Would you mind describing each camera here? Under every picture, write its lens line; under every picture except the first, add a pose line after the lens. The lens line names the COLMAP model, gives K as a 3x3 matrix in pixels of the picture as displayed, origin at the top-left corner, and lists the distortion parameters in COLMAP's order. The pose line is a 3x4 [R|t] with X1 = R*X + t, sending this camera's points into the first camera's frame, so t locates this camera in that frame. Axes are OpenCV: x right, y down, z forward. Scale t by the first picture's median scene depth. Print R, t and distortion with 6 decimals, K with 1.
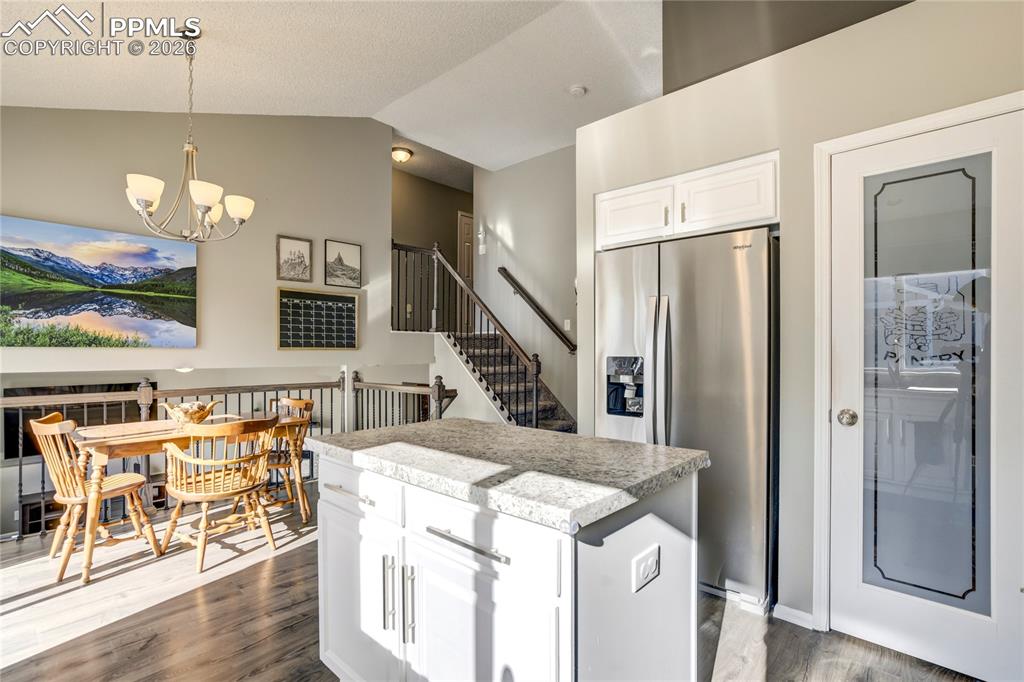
lens RADIAL K [[480.8, 0, 518.5], [0, 480.8, 355.8], [0, 0, 1]] dist [-0.005445, 0.000292]
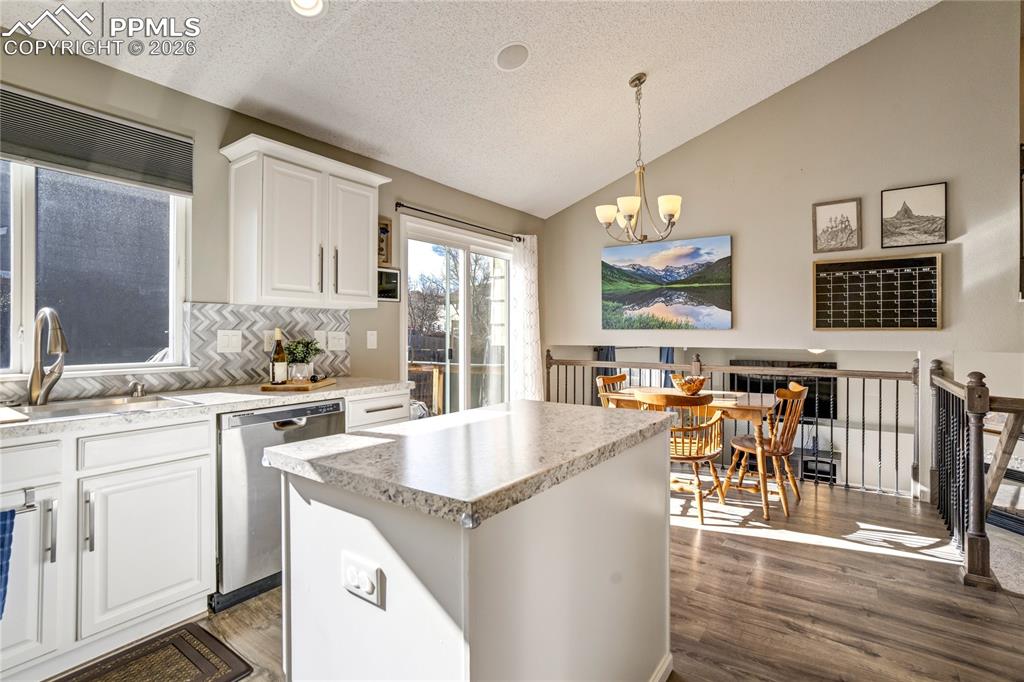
lens RADIAL K [[480.8, 0, 511.4], [0, 480.8, 332.7], [0, 0, 1]] dist [-0.005445, 0.000292]
pose [[0.138711, -0.000876, -0.990333, 0.356045], [-0.009479, 0.999953, -0.002212, -0.001199], [0.990288, 0.009695, 0.138696, 0.347242]]
